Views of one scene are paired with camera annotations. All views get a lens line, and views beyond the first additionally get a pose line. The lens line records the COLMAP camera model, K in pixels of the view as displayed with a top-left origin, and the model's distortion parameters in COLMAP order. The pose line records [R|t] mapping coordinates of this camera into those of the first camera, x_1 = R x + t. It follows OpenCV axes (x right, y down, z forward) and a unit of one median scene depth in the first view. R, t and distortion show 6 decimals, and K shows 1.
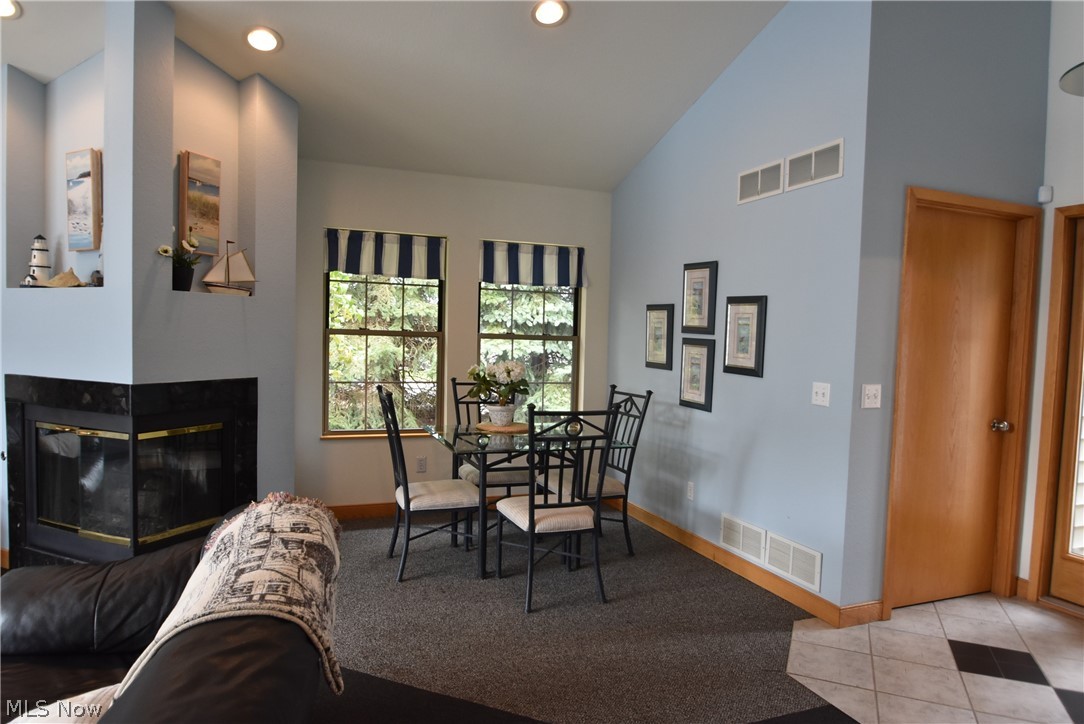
lens RADIAL K [[657.6, 0, 536.4], [0, 657.6, 366.0], [0, 0, 1]] dist [-0.027267, -0.007861]
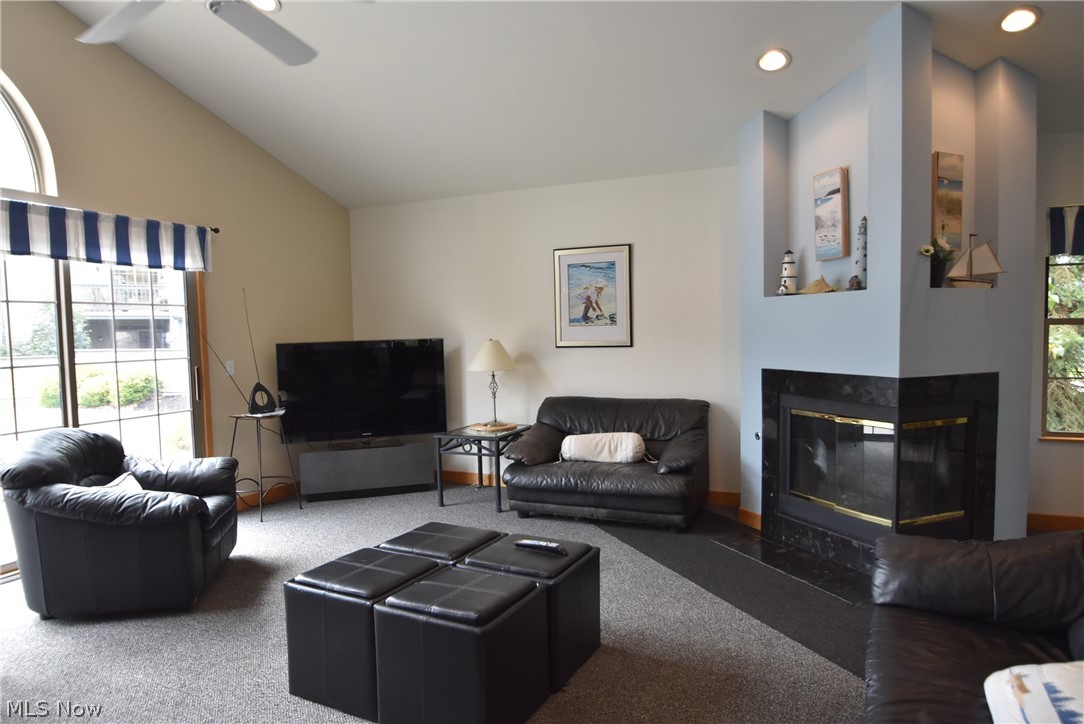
lens RADIAL K [[657.6, 0, 540.3], [0, 657.6, 368.9], [0, 0, 1]] dist [-0.027267, -0.007861]
pose [[0.710570, -0.000427, -0.703626, -0.257314], [0.007886, 0.999942, 0.007357, 0.000853], [0.703582, -0.010777, 0.710532, -0.170840]]
